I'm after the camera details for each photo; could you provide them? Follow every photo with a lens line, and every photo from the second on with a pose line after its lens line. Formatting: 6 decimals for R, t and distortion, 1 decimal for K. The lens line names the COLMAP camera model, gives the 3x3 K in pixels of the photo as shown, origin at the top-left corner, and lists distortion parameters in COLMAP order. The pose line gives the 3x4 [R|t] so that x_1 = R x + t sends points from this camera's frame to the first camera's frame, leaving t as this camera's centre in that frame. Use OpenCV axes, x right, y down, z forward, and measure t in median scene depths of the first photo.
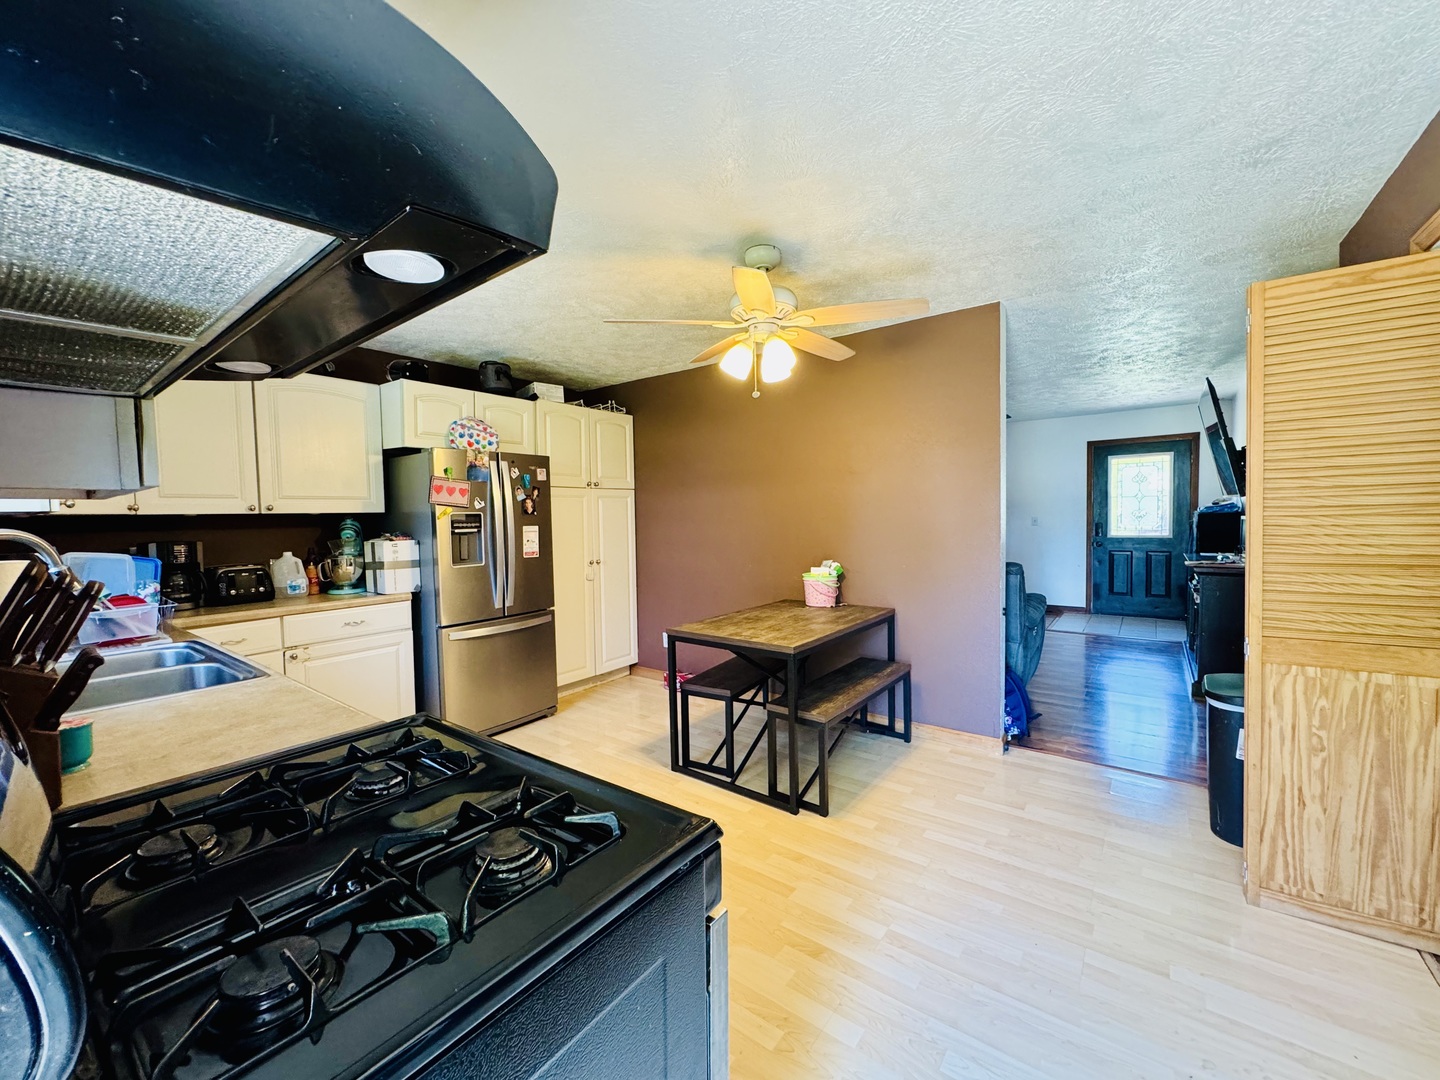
lens RADIAL K [[571.7, 0, 718.9], [0, 571.7, 539.9], [0, 0, 1]] dist [-0.001815, -0.000021]
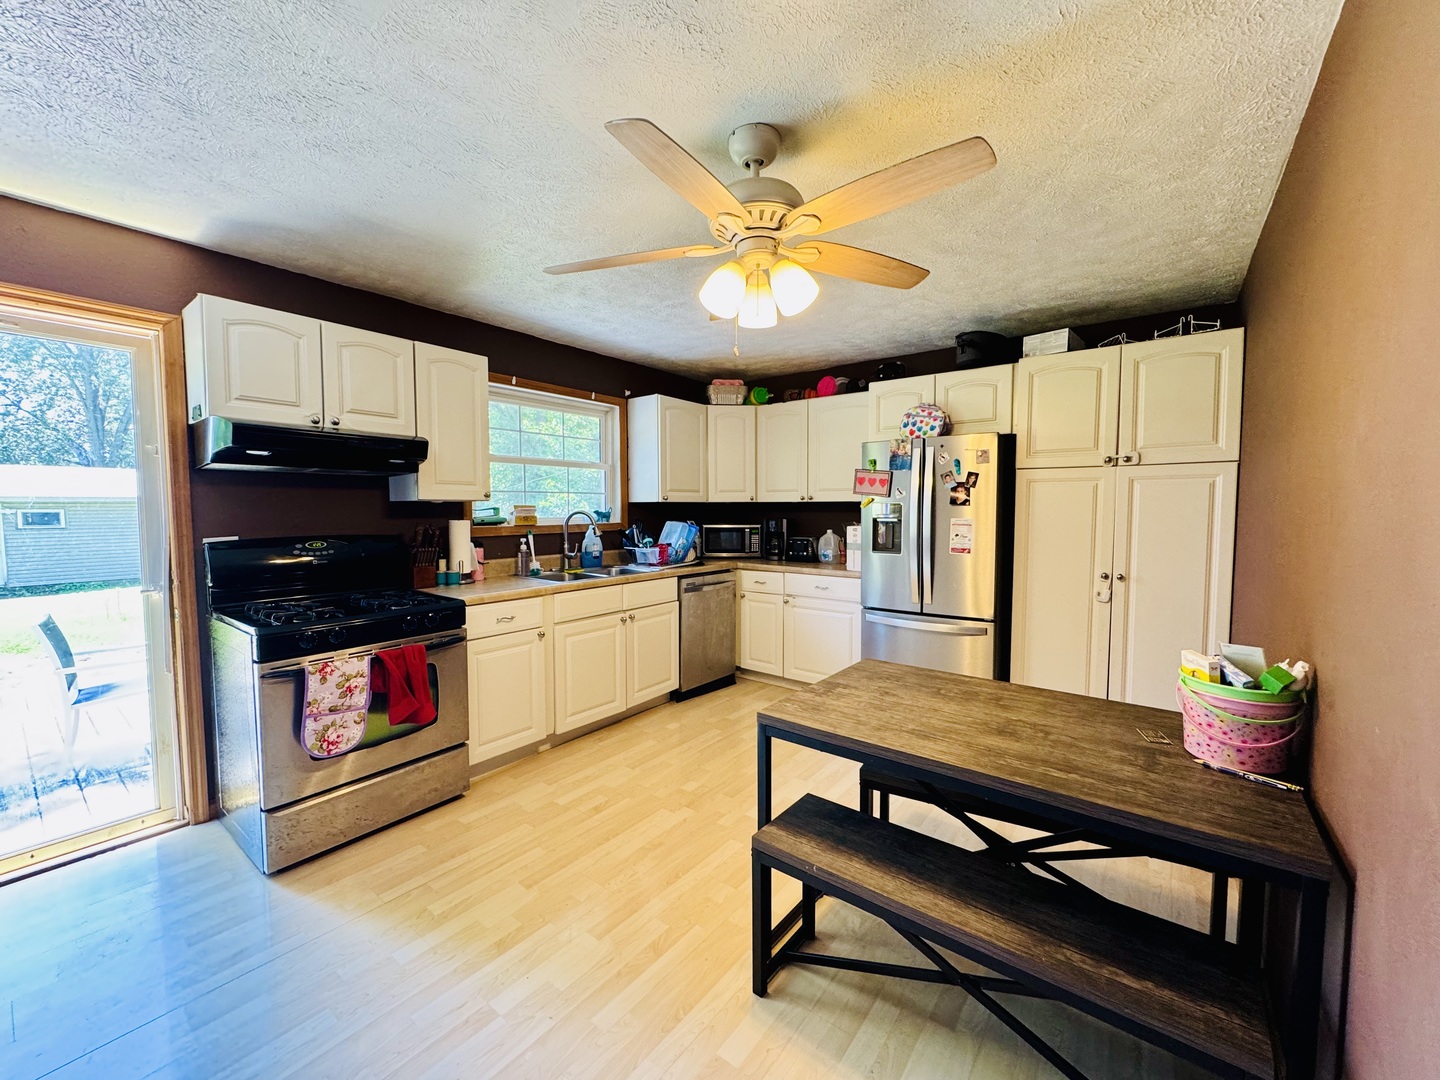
lens RADIAL K [[571.7, 0, 721.3], [0, 571.7, 540.6], [0, 0, 1]] dist [-0.001815, -0.000021]
pose [[-0.001942, 0.079498, -0.996833, 0.556511], [-0.042189, 0.995941, 0.079509, -0.046286], [0.999108, 0.042210, 0.001420, 0.671726]]
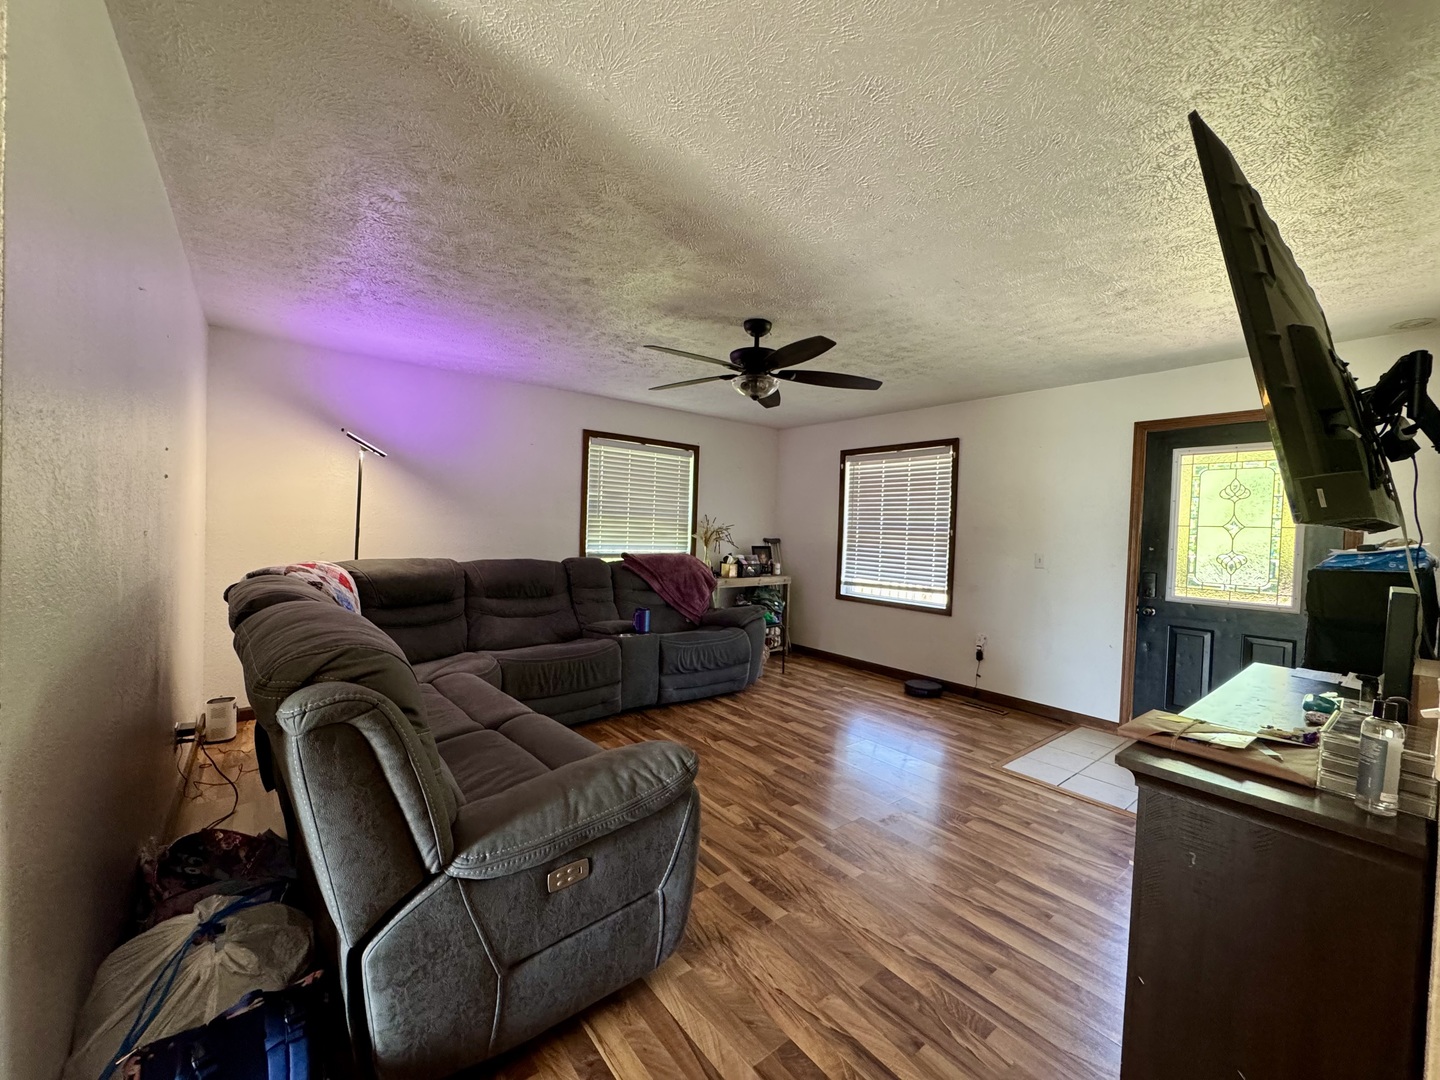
lens RADIAL K [[571.7, 0, 716.9], [0, 571.7, 543.8], [0, 0, 1]] dist [-0.001815, -0.000021]
pose [[0.968011, 0.060280, -0.243558, 0.783402], [-0.064351, 0.997889, -0.008786, -0.049412], [0.242514, 0.024178, 0.969846, 0.735557]]
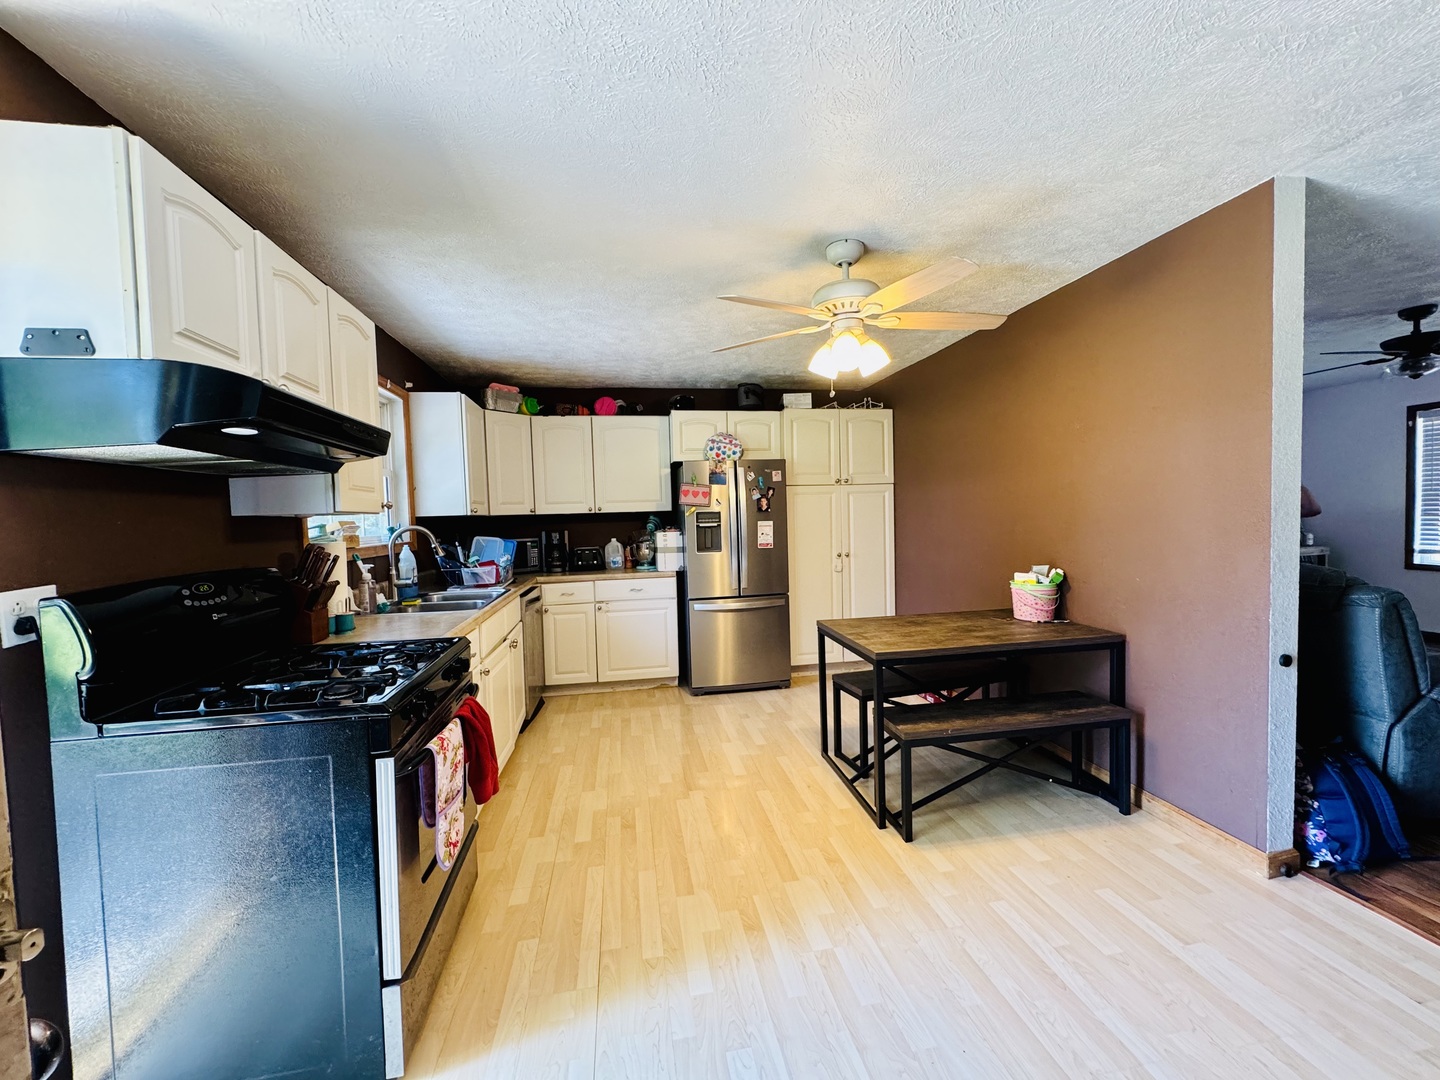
lens RADIAL K [[571.7, 0, 720.6], [0, 571.7, 538.9], [0, 0, 1]] dist [-0.001815, -0.000021]
pose [[0.734914, 0.026400, -0.677646, 0.411664], [-0.015022, 0.999631, 0.022653, -0.013876], [0.677994, -0.006468, 0.735039, 0.088910]]
